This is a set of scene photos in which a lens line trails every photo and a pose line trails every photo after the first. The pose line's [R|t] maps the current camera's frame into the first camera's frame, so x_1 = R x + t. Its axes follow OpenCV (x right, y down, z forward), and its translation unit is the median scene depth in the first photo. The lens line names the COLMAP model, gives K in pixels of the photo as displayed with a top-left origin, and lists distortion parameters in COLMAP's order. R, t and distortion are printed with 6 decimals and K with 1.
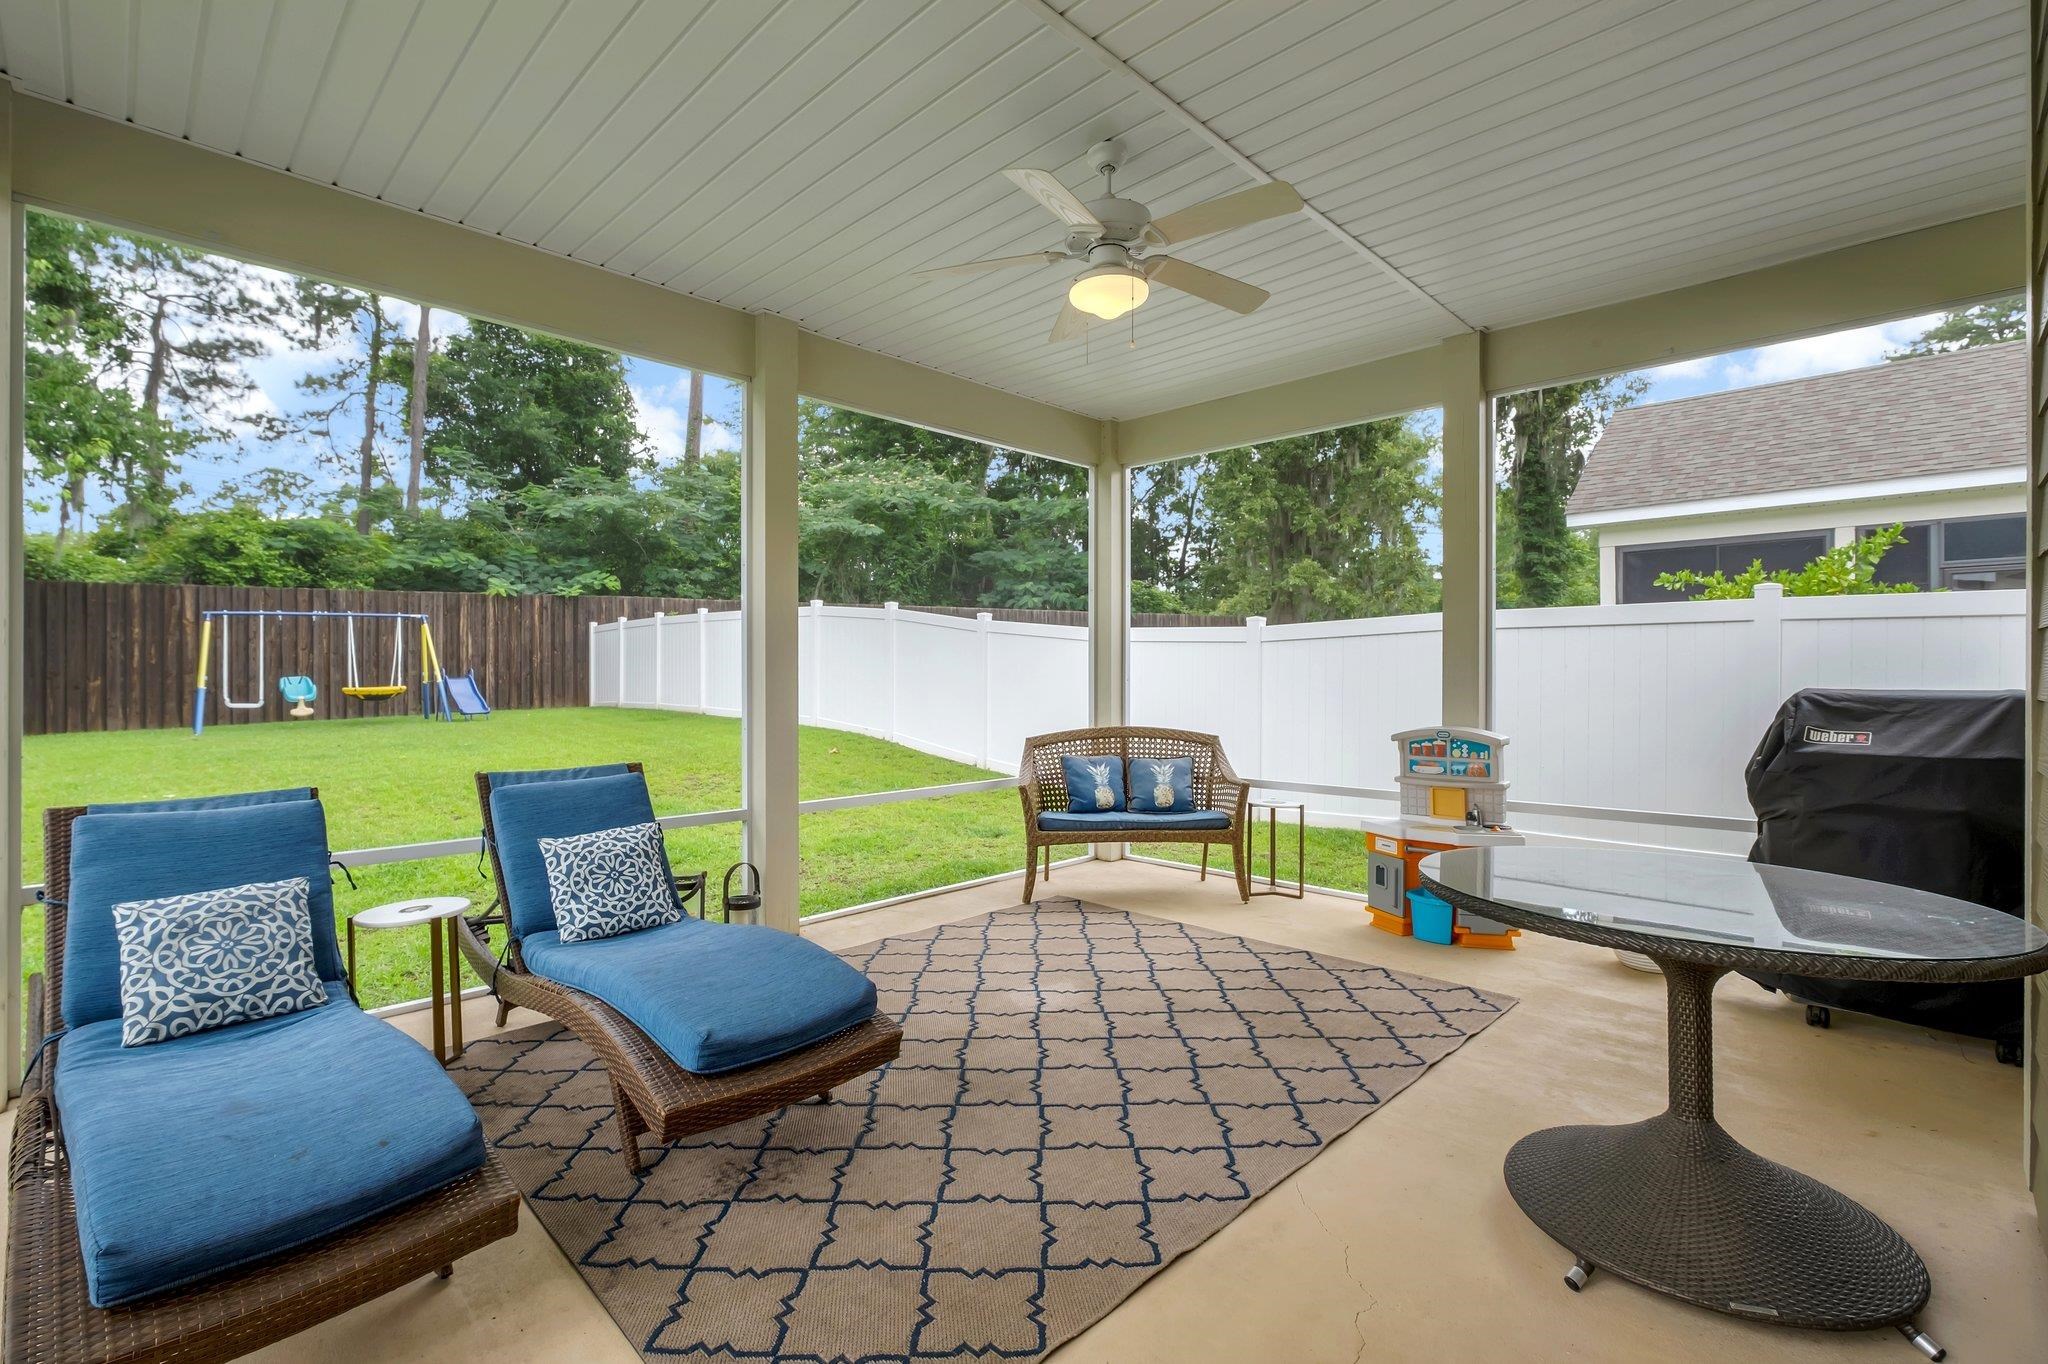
lens RADIAL K [[918.5, 0, 1028.5], [0, 918.5, 677.0], [0, 0, 1]] dist [-0.001258, -0.000066]
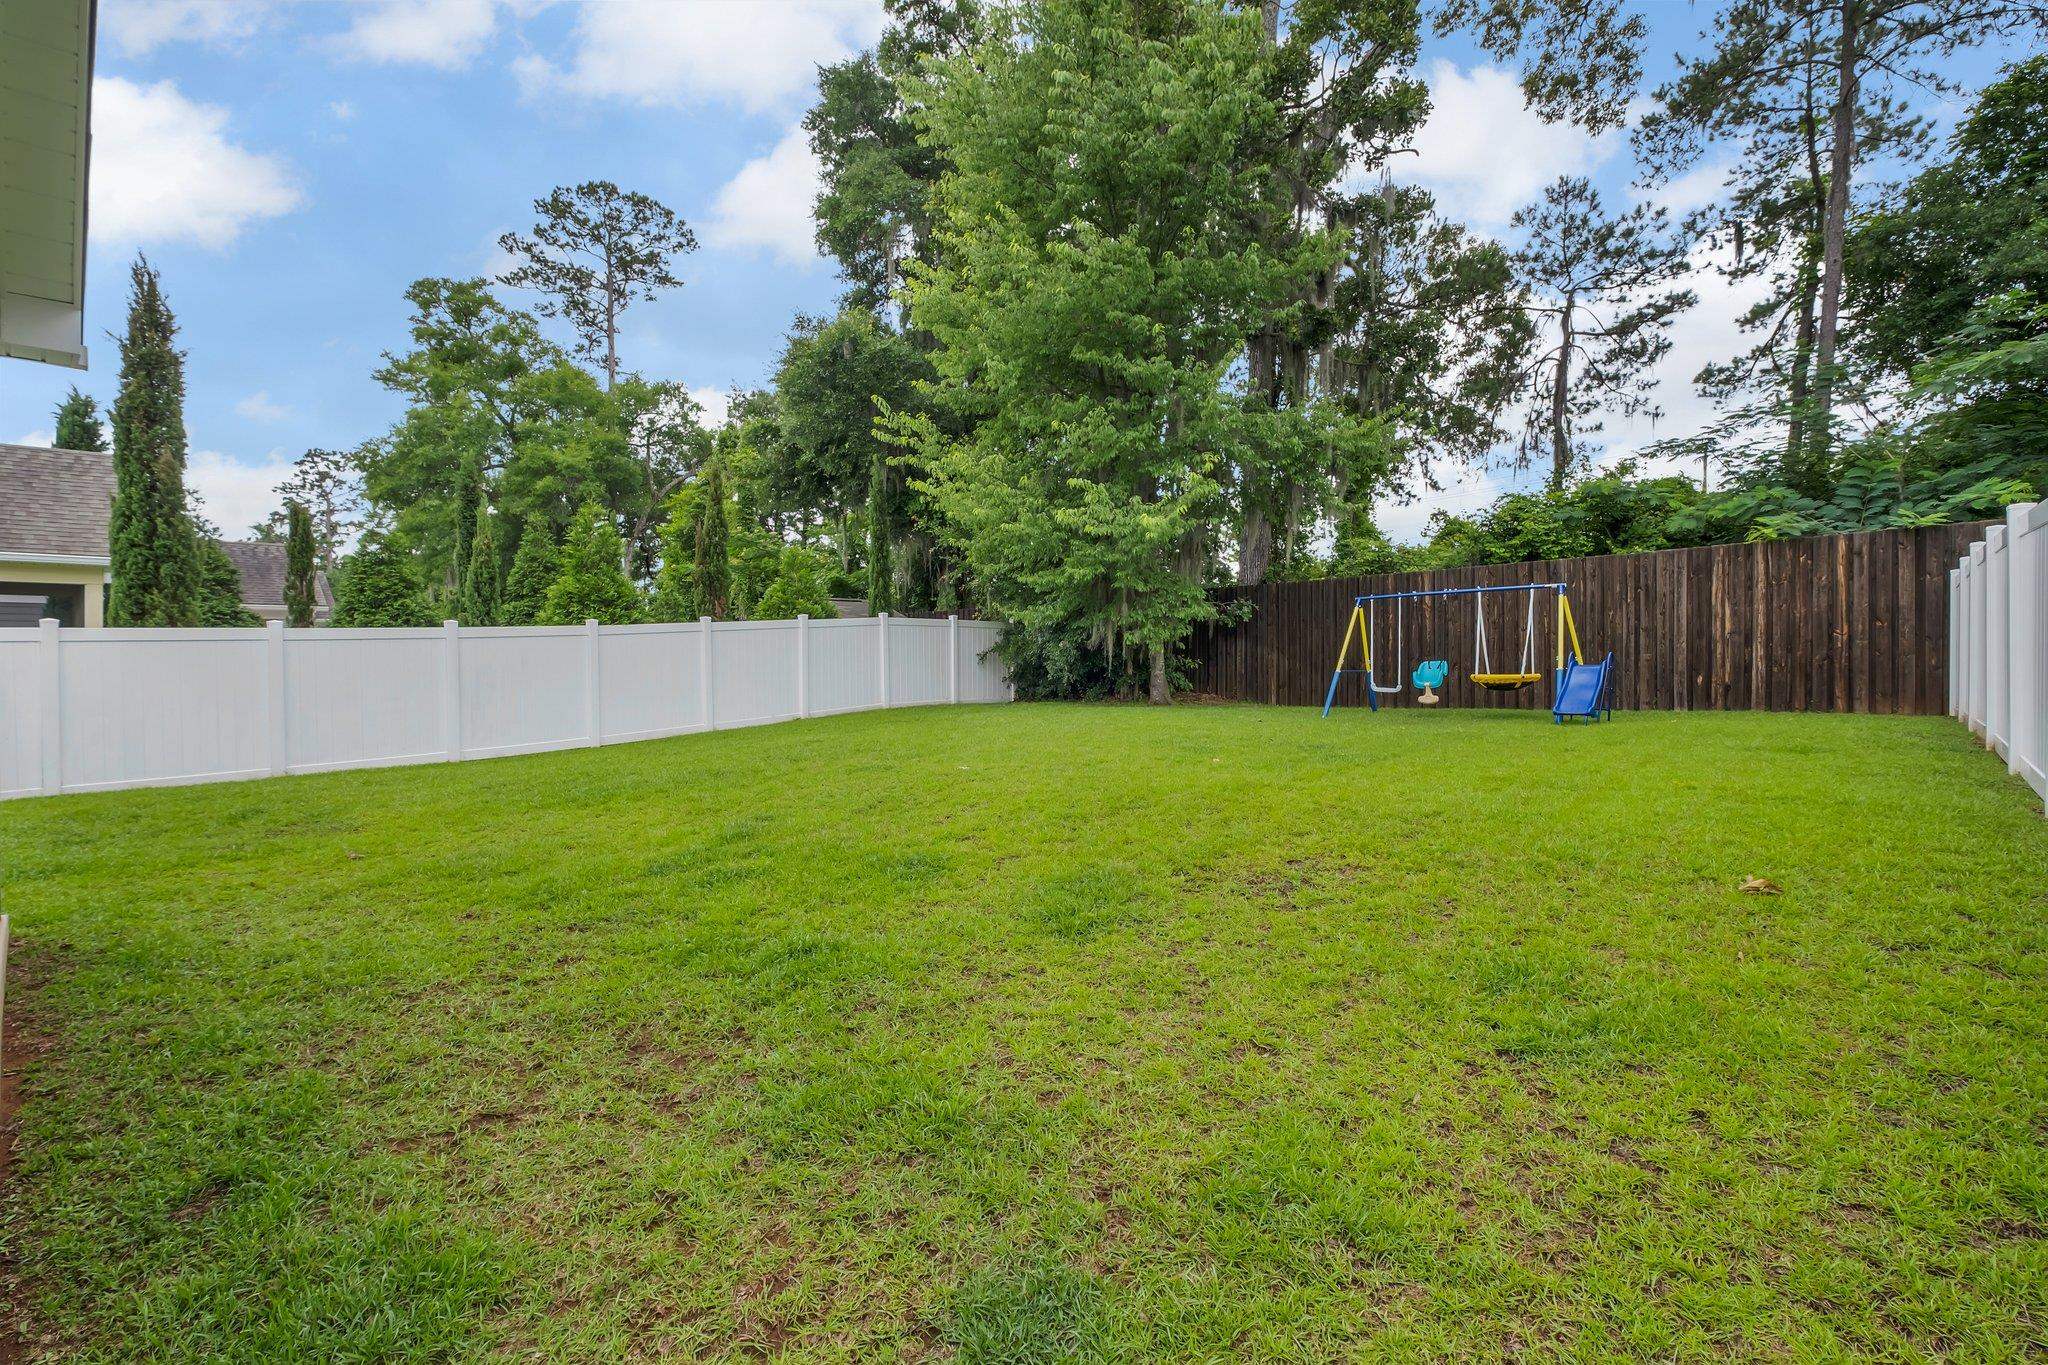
lens RADIAL K [[918.5, 0, 1027.7], [0, 918.5, 662.2], [0, 0, 1]] dist [-0.001258, -0.000066]
pose [[0.018561, 0.014042, -0.999729, 0.095294], [-0.002358, 0.999899, 0.014001, -0.008739], [0.999825, 0.002098, 0.018592, 0.438769]]
